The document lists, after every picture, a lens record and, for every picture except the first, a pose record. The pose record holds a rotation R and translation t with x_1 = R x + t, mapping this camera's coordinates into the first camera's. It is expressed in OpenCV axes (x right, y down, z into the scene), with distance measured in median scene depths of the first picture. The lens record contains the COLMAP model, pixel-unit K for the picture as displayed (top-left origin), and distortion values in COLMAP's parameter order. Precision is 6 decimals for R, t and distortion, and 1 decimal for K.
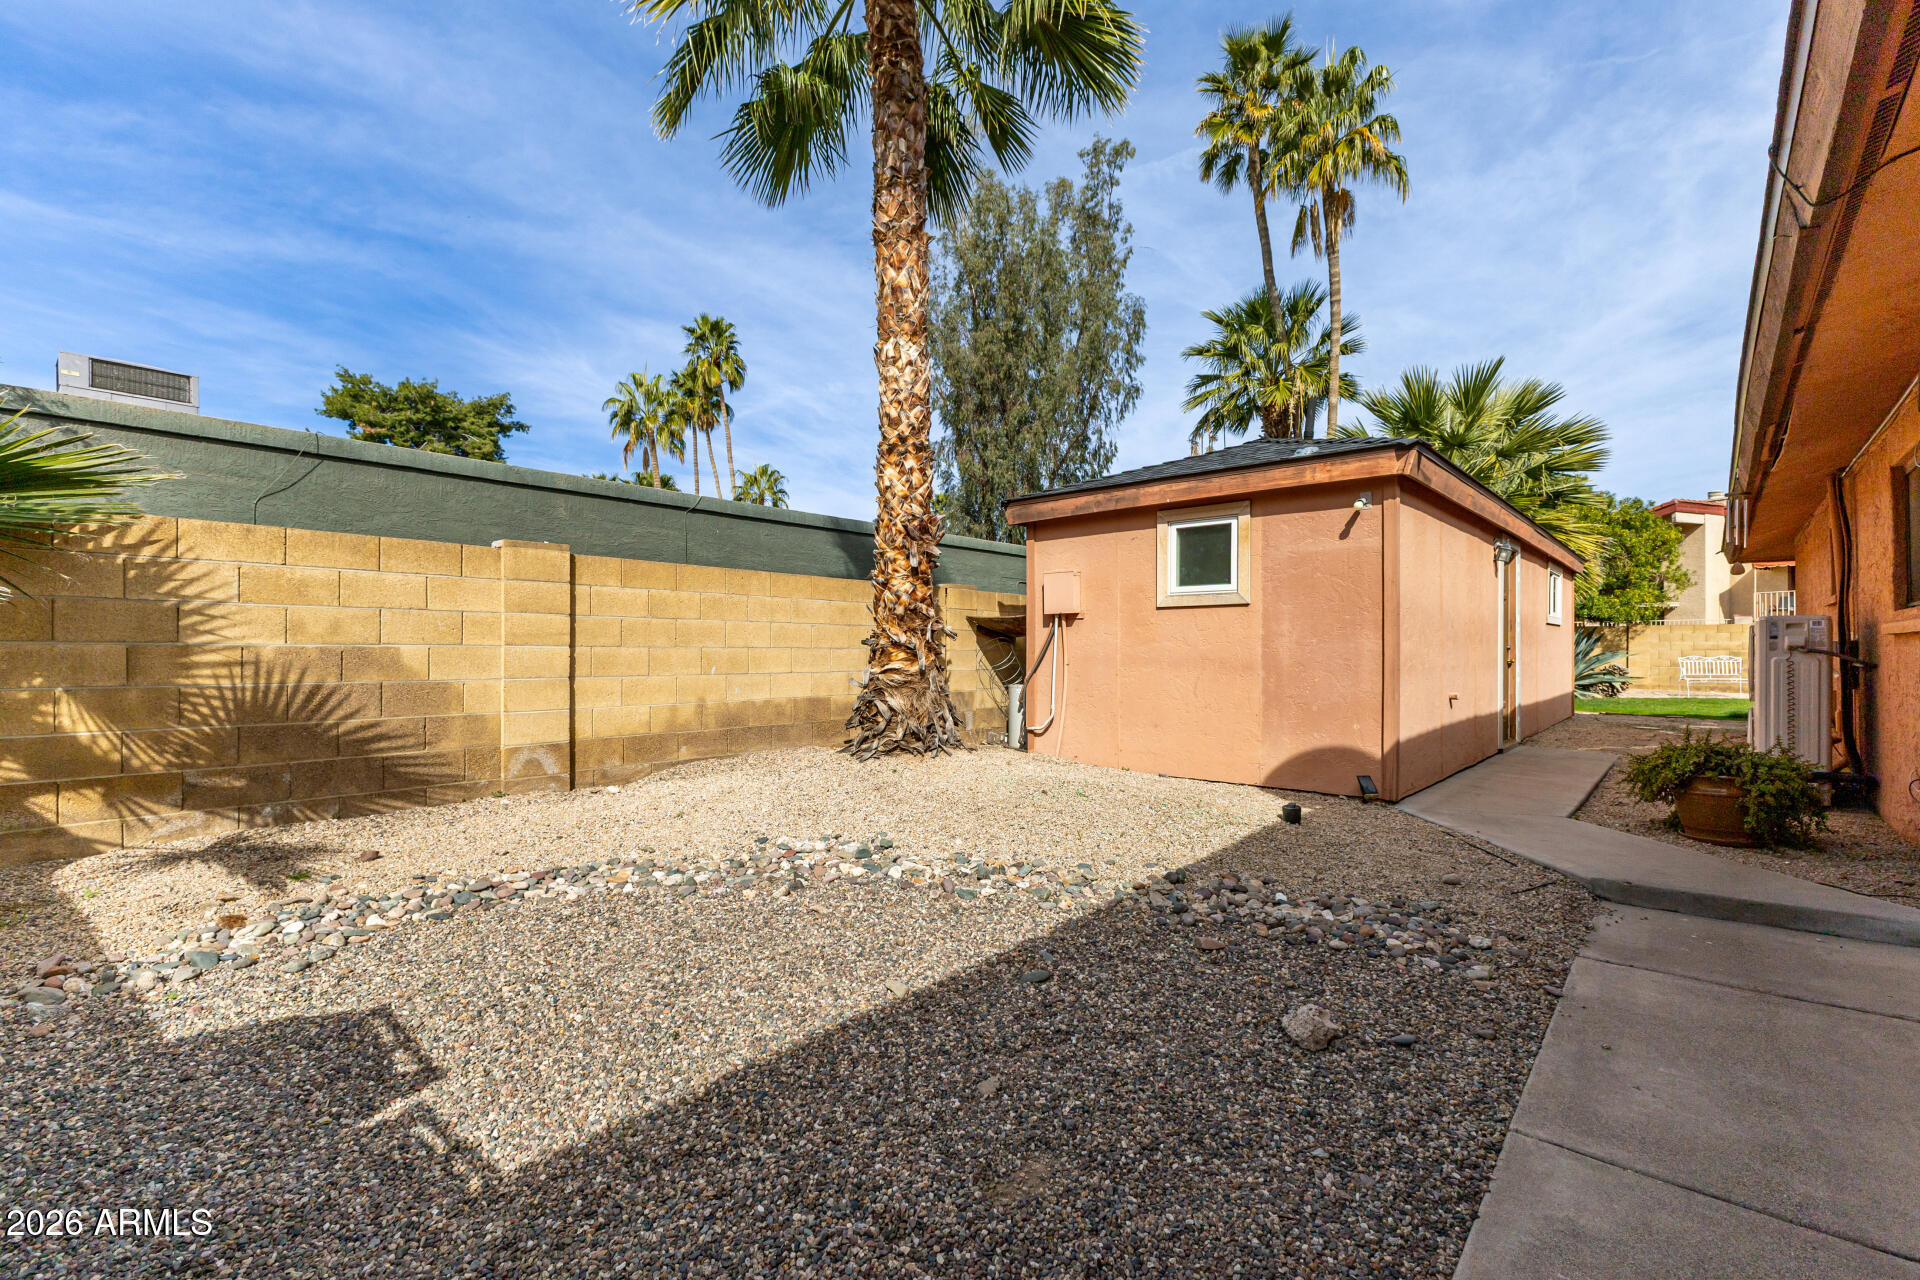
lens RADIAL K [[833.8, 0, 966.0], [0, 833.8, 643.8], [0, 0, 1]] dist [0.014184, -0.004437]
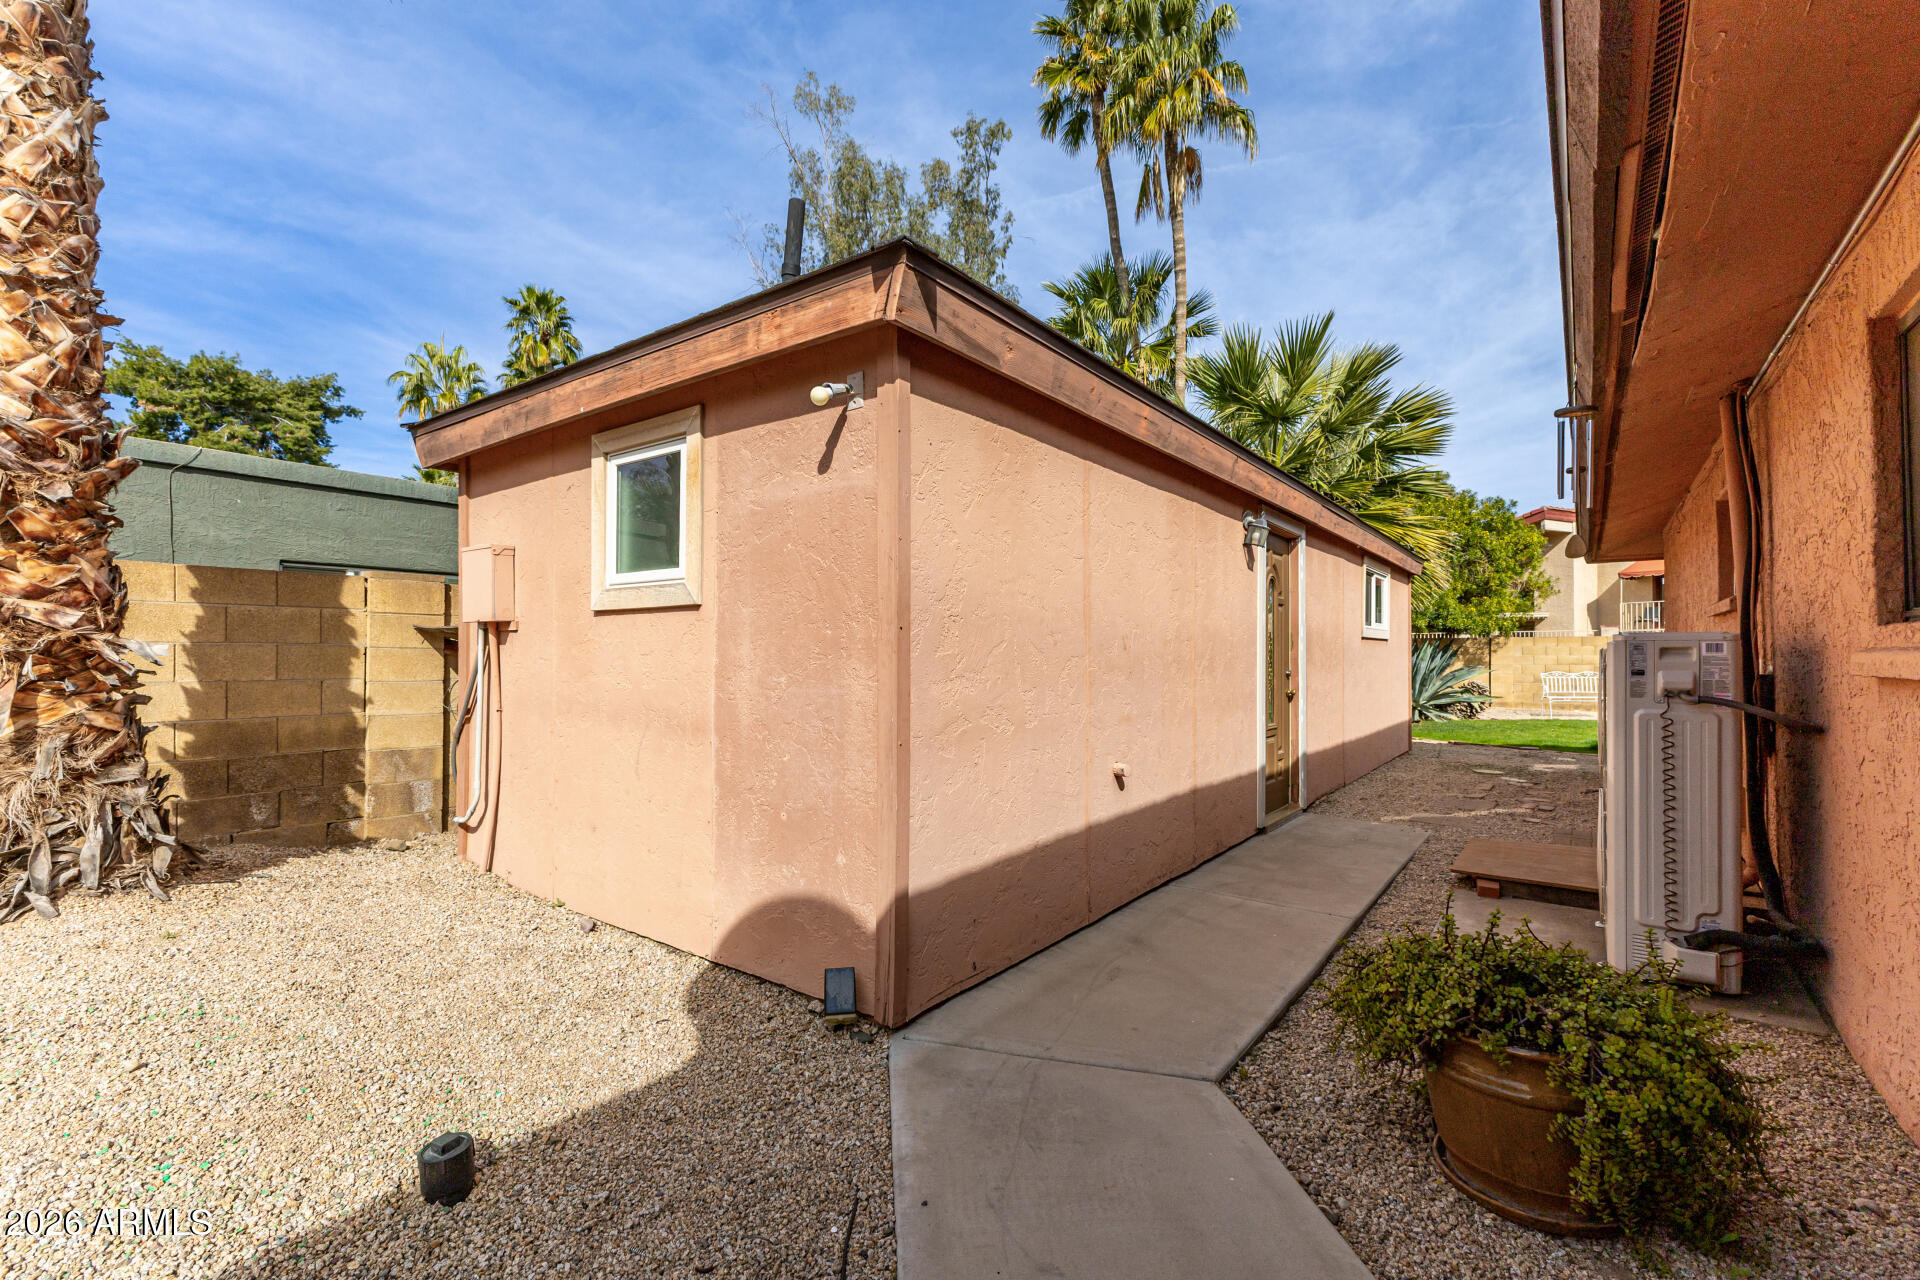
lens RADIAL K [[833.8, 0, 955.0], [0, 833.8, 644.9], [0, 0, 1]] dist [0.014184, -0.004437]
pose [[0.996701, 0.002295, 0.081130, 0.151535], [-0.001712, 0.999972, -0.007254, -0.006600], [-0.081144, 0.007091, 0.996677, 0.157691]]
